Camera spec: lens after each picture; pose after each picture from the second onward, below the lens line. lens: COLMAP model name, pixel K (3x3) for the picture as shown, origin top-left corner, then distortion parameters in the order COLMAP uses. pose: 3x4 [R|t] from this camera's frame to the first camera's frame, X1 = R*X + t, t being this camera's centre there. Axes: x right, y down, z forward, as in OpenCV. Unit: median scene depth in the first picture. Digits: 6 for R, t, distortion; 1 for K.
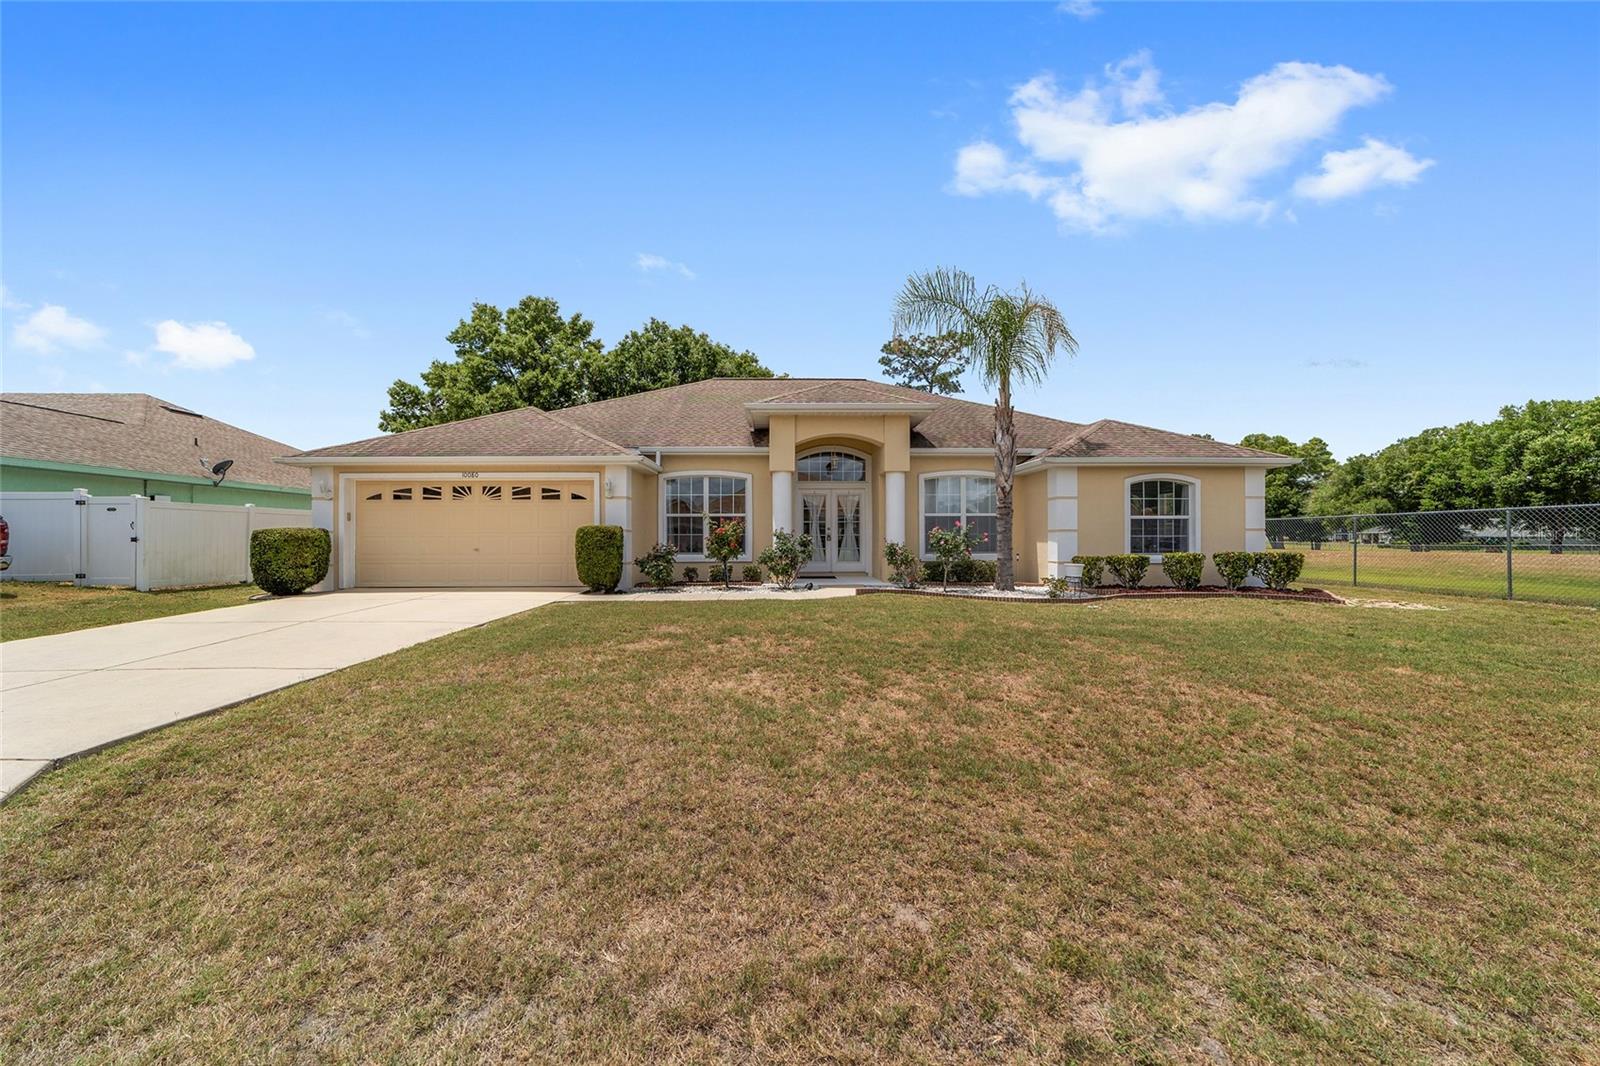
lens RADIAL K [[613.6, 0, 791.9], [0, 613.6, 535.3], [0, 0, 1]] dist [-0.018555, 0.010391]
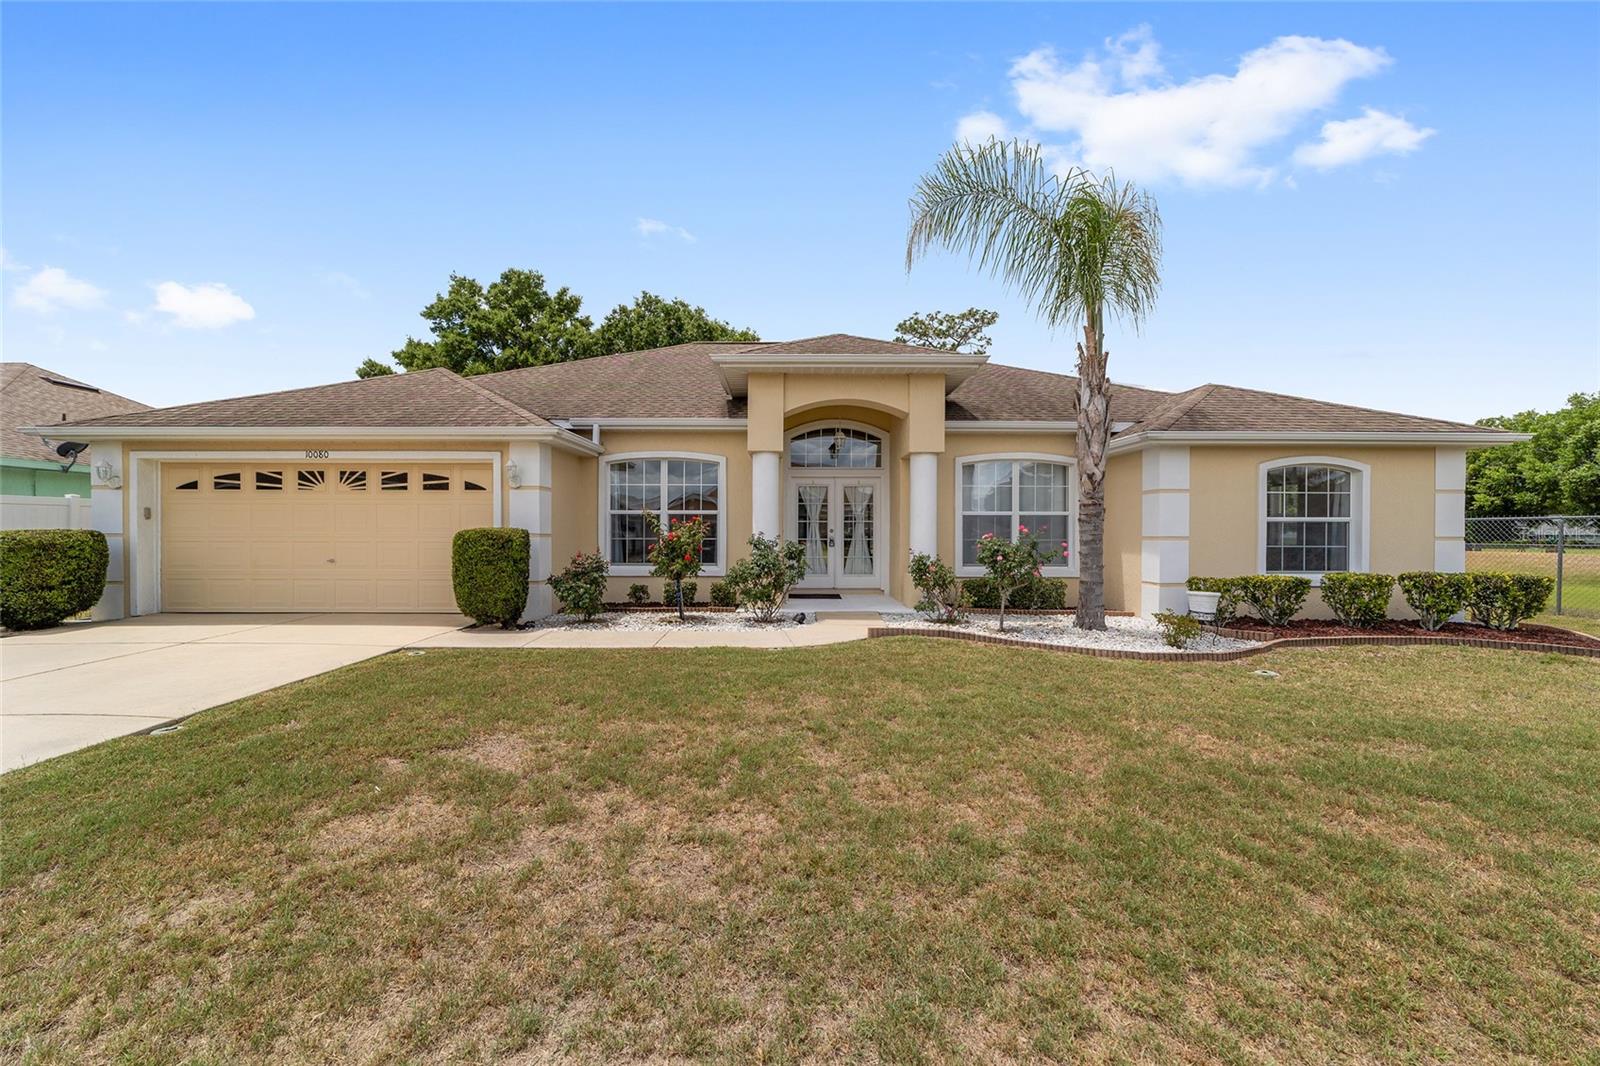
lens RADIAL K [[613.6, 0, 791.9], [0, 613.6, 535.3], [0, 0, 1]] dist [-0.018555, 0.010391]
pose [[0.999855, 0.005489, -0.016148, 0.025791], [-0.005284, 0.999905, 0.012693, -0.015671], [0.016217, -0.012606, 0.999789, 0.271089]]
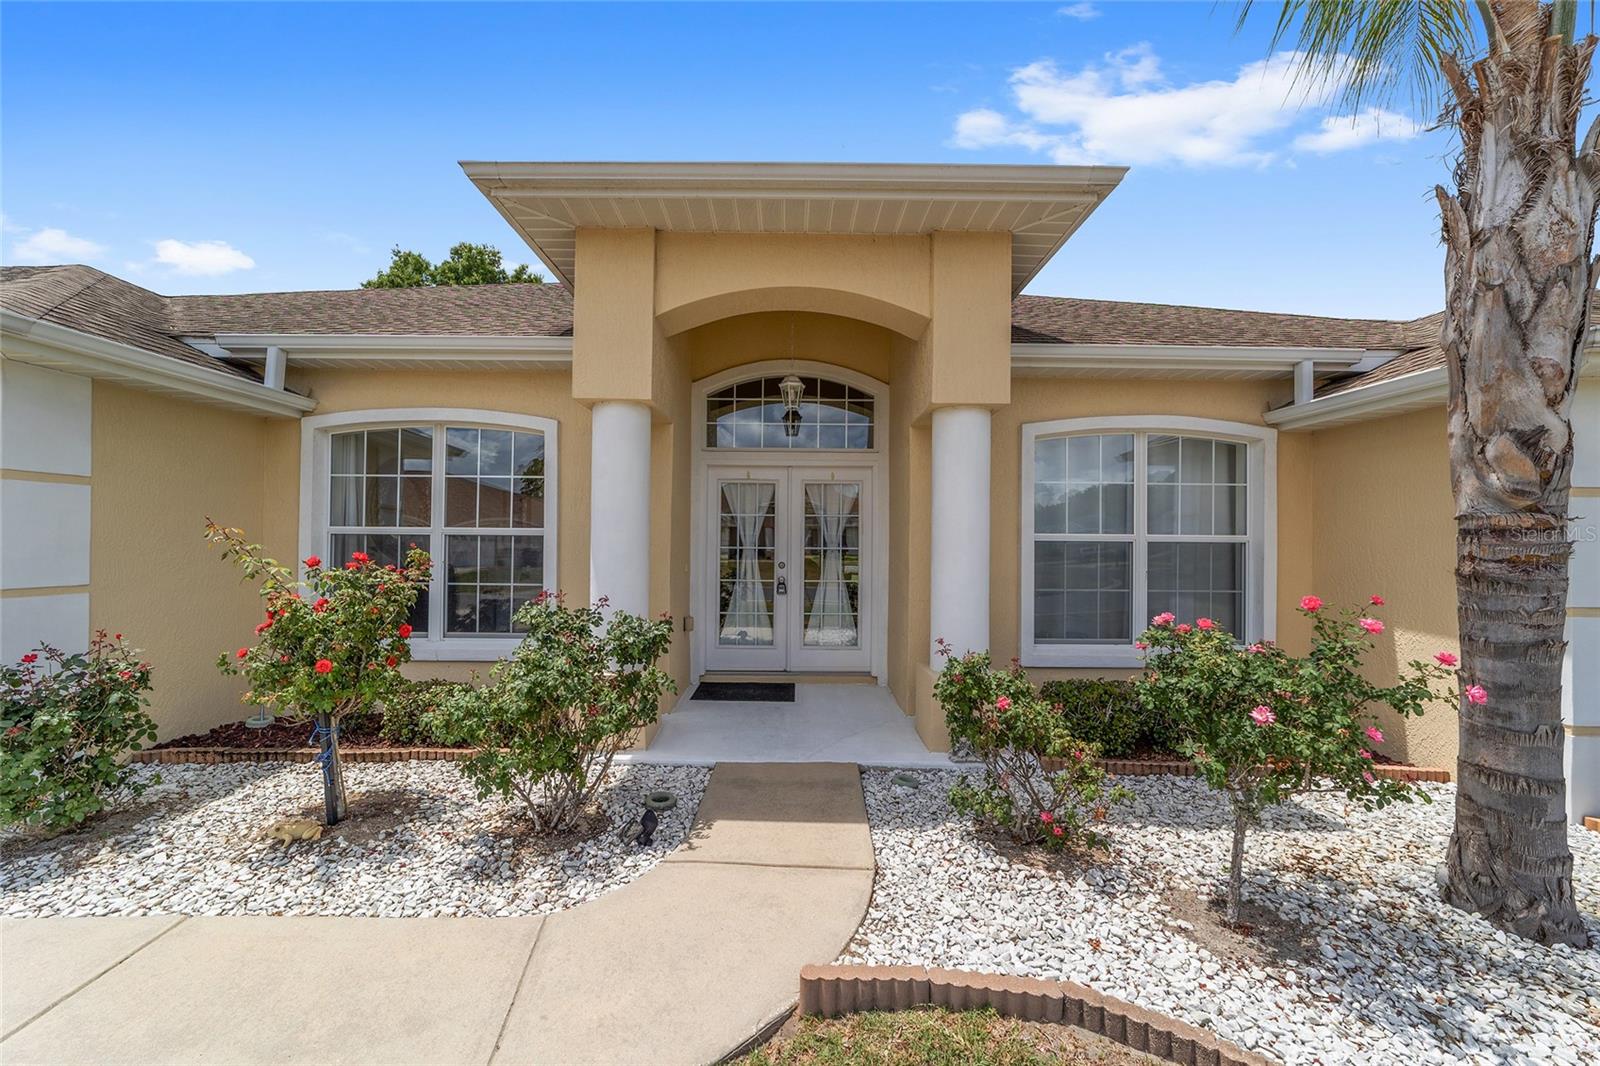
lens RADIAL K [[613.6, 0, 791.9], [0, 613.6, 535.3], [0, 0, 1]] dist [-0.018555, 0.010391]
pose [[0.999731, 0.012332, -0.019643, 0.081343], [-0.012327, 0.999924, 0.000360, -0.033365], [0.019646, -0.000117, 0.999807, 0.645278]]
